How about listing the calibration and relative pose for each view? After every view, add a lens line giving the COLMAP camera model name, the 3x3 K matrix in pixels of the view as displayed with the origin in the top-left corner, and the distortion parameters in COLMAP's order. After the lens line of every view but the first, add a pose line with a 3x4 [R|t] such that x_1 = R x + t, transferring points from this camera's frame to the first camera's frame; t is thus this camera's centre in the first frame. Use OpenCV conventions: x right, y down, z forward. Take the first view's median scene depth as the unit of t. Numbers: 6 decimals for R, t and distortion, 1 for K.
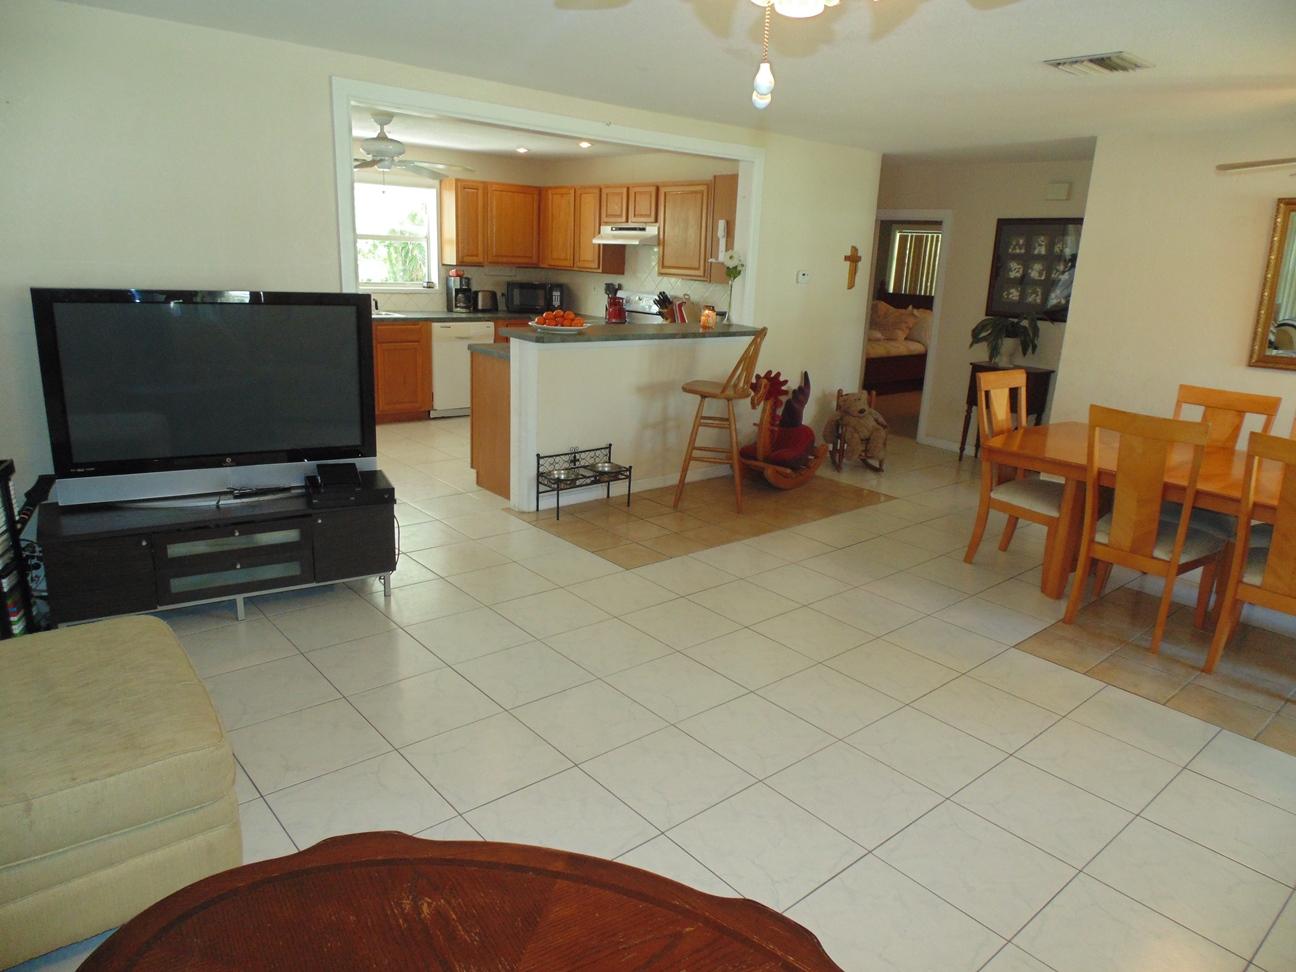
lens RADIAL K [[859.0, 0, 655.2], [0, 859.0, 486.4], [0, 0, 1]] dist [-0.011881, -0.003407]
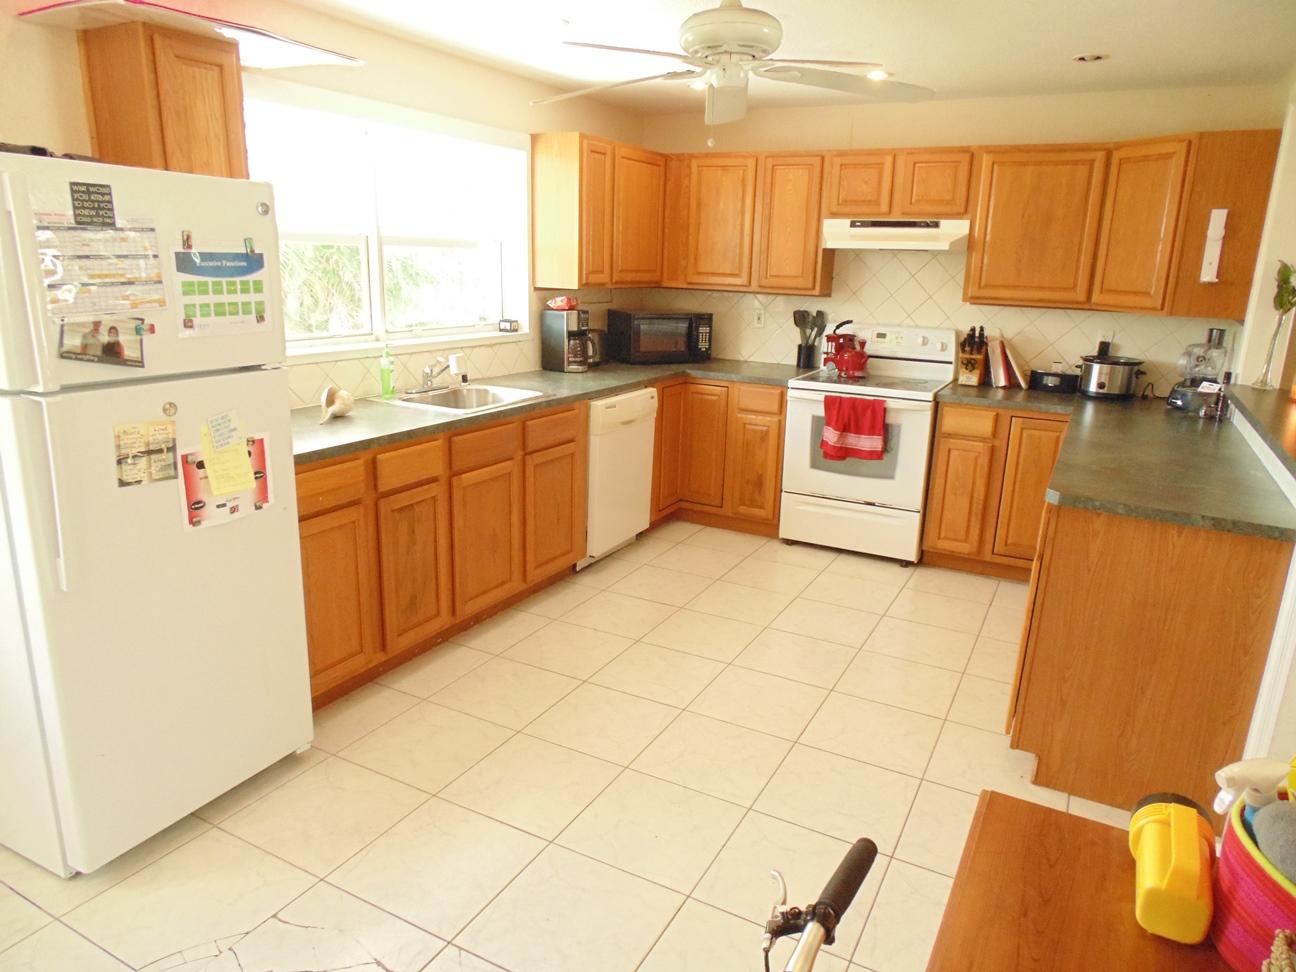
lens RADIAL K [[859.0, 0, 655.2], [0, 859.0, 486.4], [0, 0, 1]] dist [-0.011881, -0.003407]
pose [[0.935083, -0.108480, 0.337419, -0.419537], [0.105739, 0.994039, 0.026550, -0.152067], [-0.338288, 0.010852, 0.940980, 0.496472]]
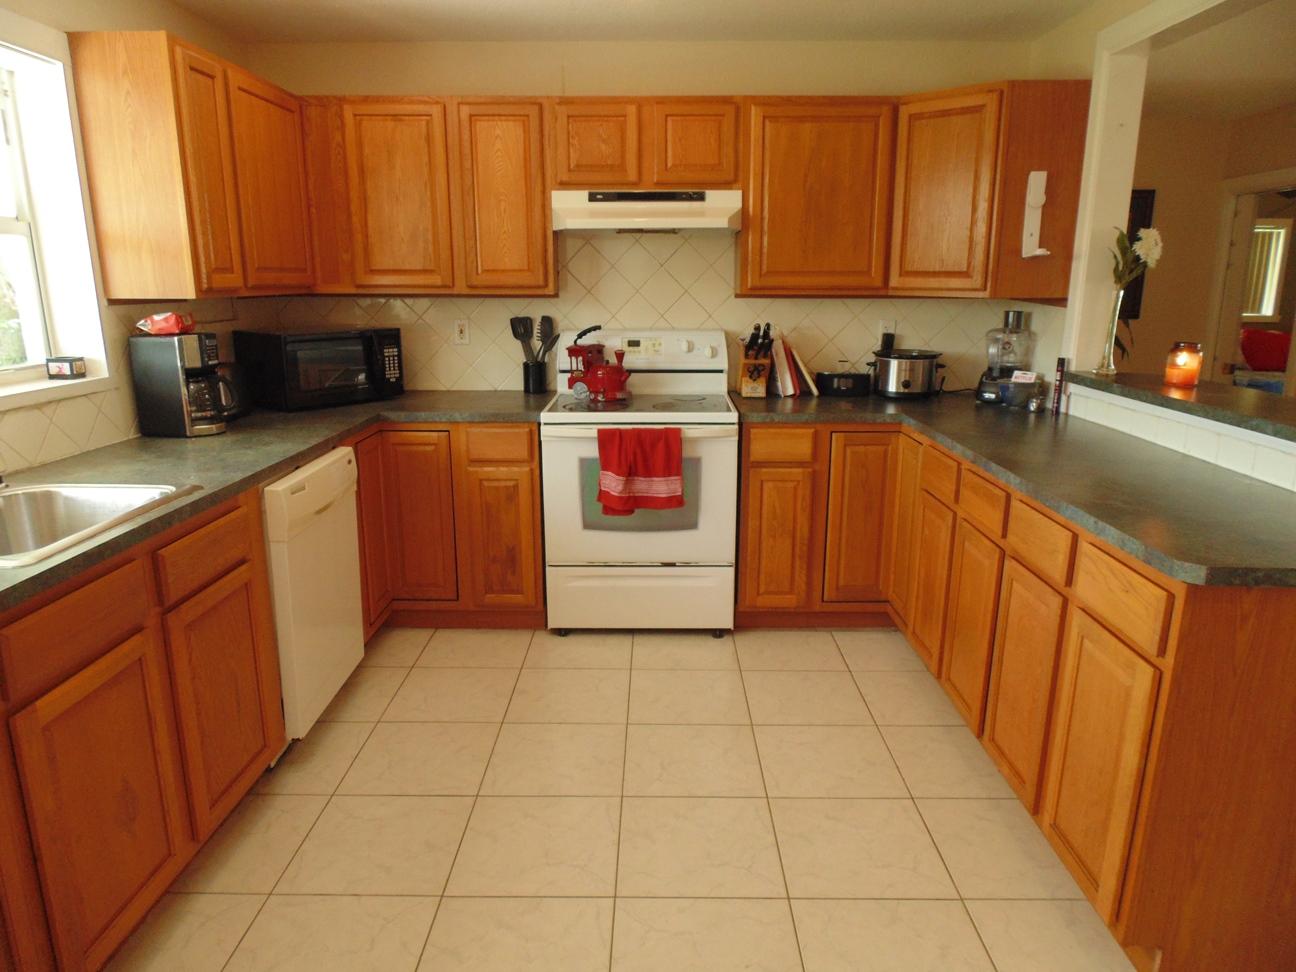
lens RADIAL K [[859.0, 0, 655.2], [0, 859.0, 486.4], [0, 0, 1]] dist [-0.011881, -0.003407]
pose [[0.665345, -0.219321, 0.713593, -0.397330], [0.224011, 0.970477, 0.089409, -0.191861], [-0.712134, 0.100365, 0.694832, 0.701768]]
